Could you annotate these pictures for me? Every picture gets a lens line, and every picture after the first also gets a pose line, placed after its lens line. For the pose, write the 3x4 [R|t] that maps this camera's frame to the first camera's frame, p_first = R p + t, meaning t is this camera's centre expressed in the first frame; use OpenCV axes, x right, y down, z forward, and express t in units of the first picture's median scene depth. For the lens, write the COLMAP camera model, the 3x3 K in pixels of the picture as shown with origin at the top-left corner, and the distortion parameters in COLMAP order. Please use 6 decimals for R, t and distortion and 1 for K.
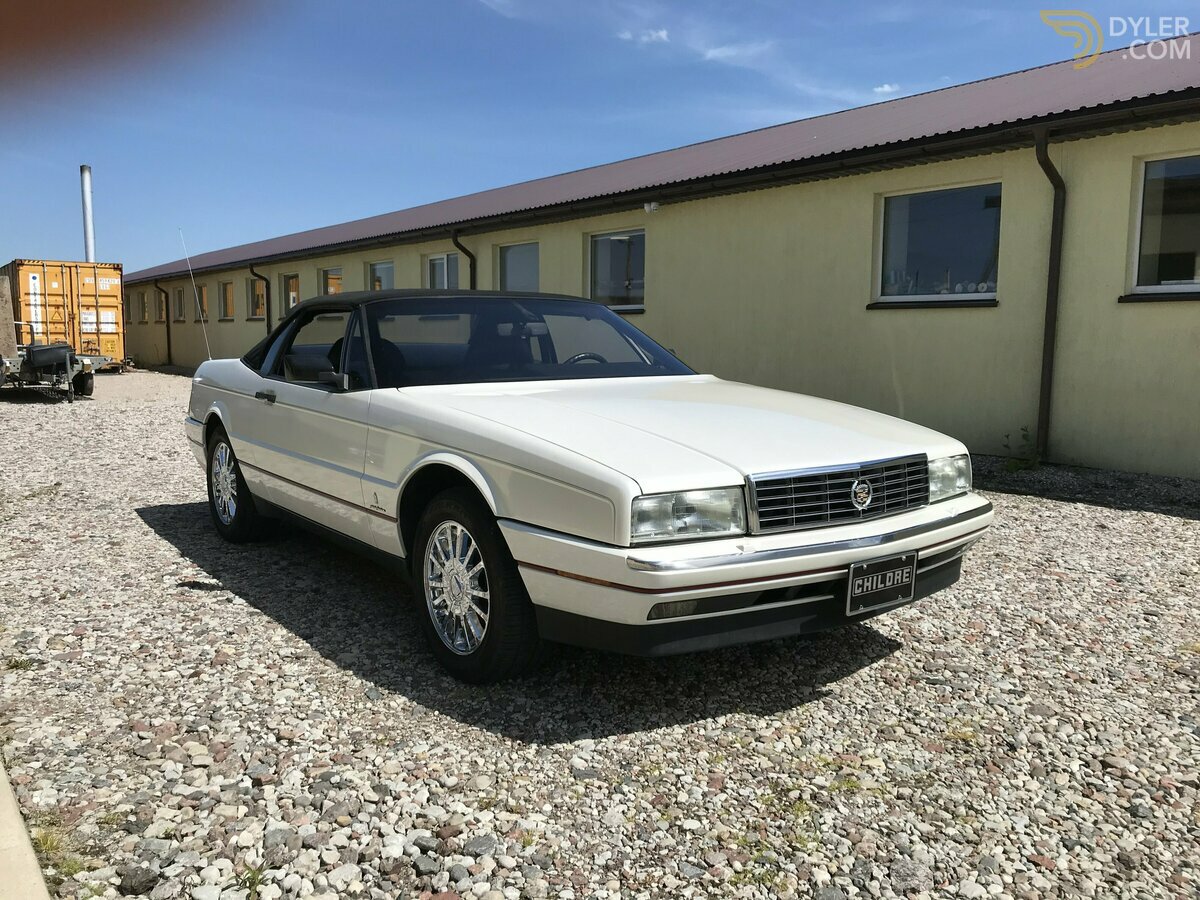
lens RADIAL K [[982.0, 0, 595.1], [0, 982.0, 449.7], [0, 0, 1]] dist [0.020500, -0.013822]
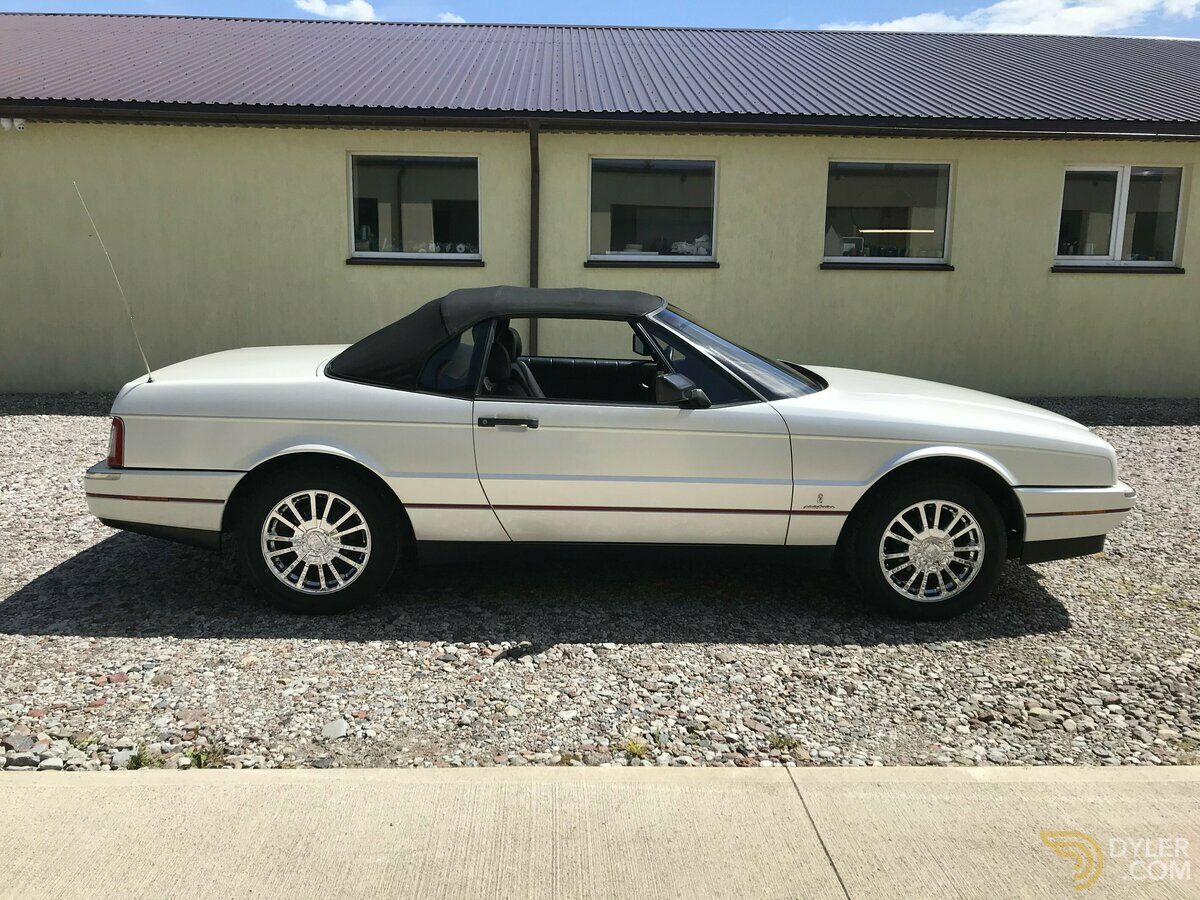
lens RADIAL K [[987.3, 0, 593.5], [0, 987.3, 449.4], [0, 0, 1]] dist [0.003608, 0.013399]
pose [[0.574946, -0.149424, 0.804431, -1.374752], [0.085135, 0.988771, 0.122817, -0.179262], [-0.813750, -0.002127, 0.581211, 0.608716]]
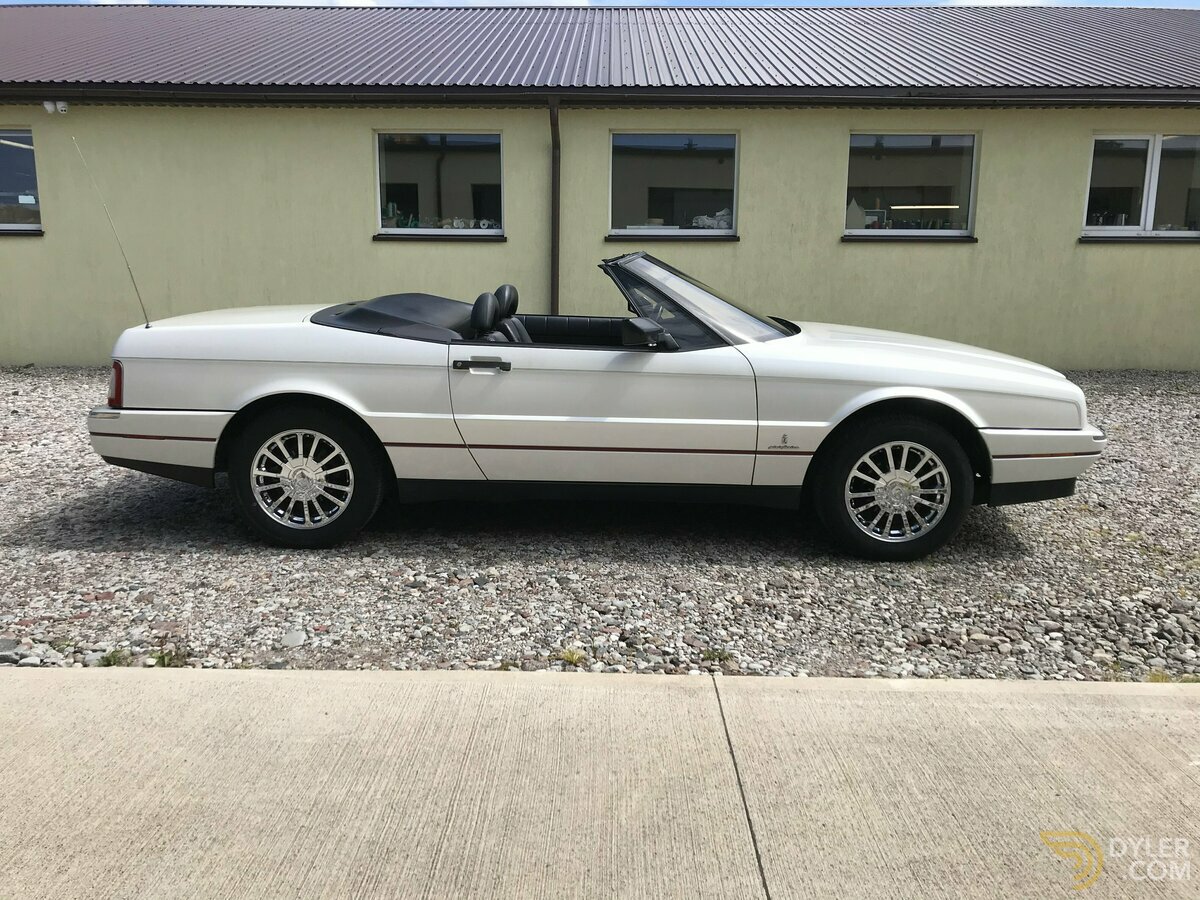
lens RADIAL K [[982.0, 0, 595.1], [0, 982.0, 449.7], [0, 0, 1]] dist [0.020500, -0.013822]
pose [[0.616512, -0.155070, 0.771924, -1.351606], [0.088468, 0.987848, 0.127789, -0.110875], [-0.782359, -0.010493, 0.622739, 0.497440]]
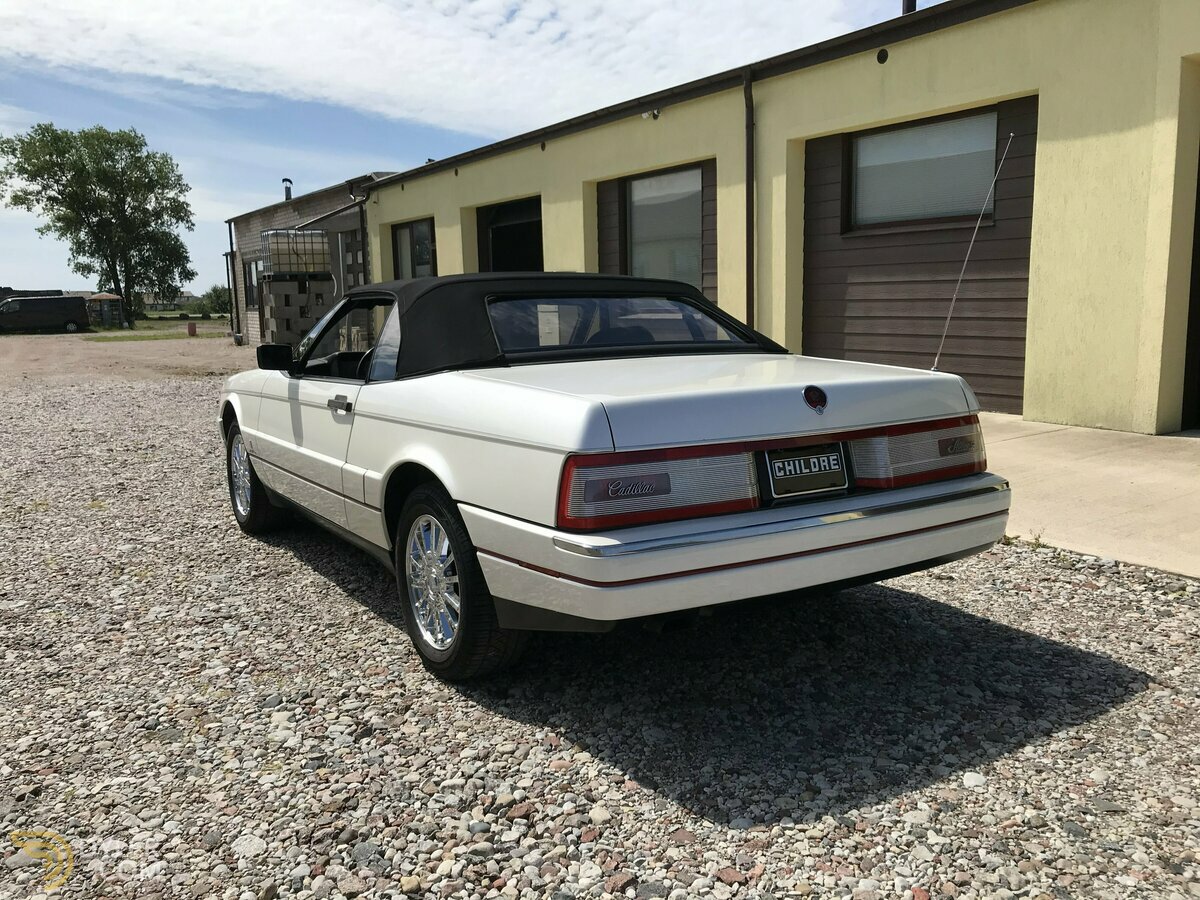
lens RADIAL K [[982.0, 0, 595.1], [0, 982.0, 449.7], [0, 0, 1]] dist [0.020500, -0.013822]
pose [[-0.997494, 0.003410, 0.070662, -0.397463], [0.022116, 0.963803, 0.265698, -0.362600], [-0.067199, 0.266595, -0.961463, 2.836137]]
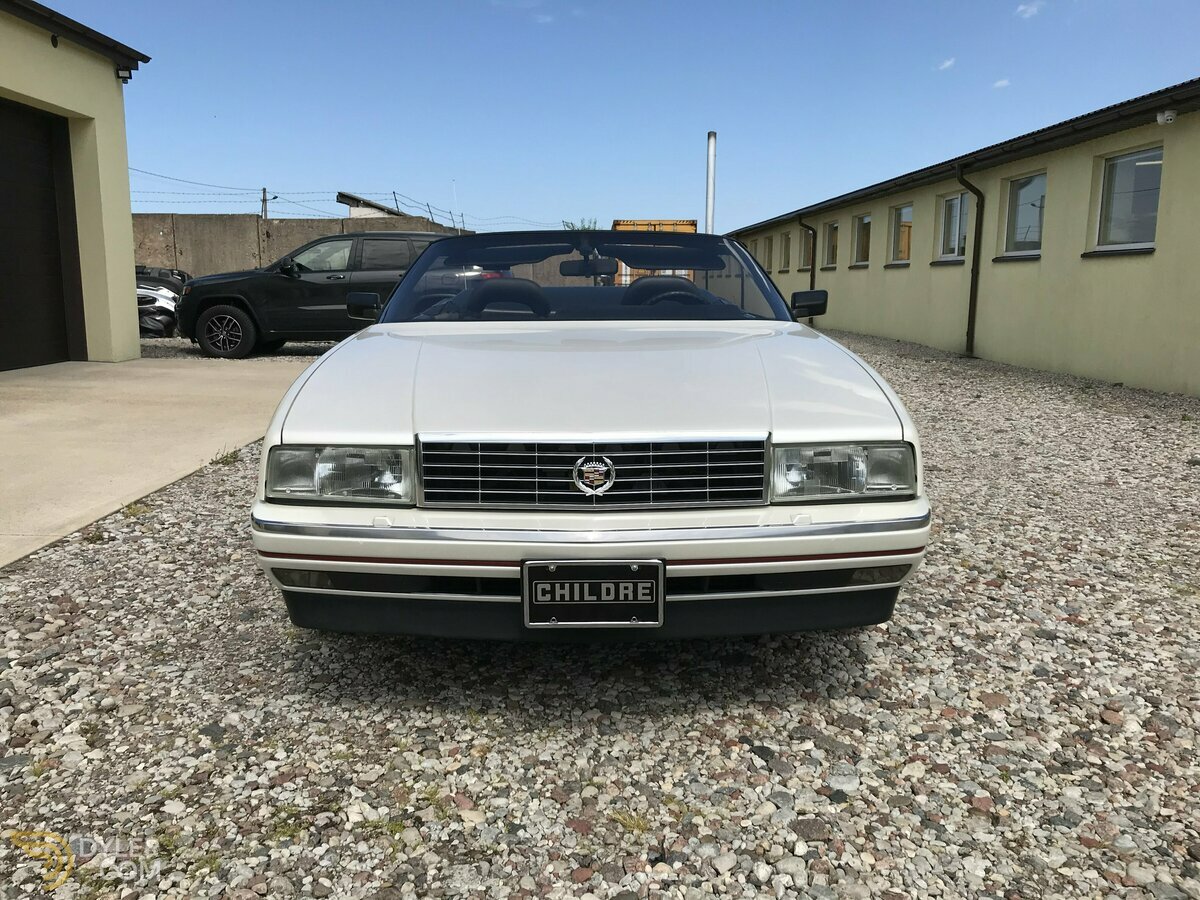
lens RADIAL K [[982.0, 0, 595.1], [0, 982.0, 449.7], [0, 0, 1]] dist [0.020500, -0.013822]
pose [[0.813714, 0.096445, -0.573208, 0.636766], [-0.069025, 0.995194, 0.069459, -0.024119], [0.577153, -0.016954, 0.816460, 0.349776]]
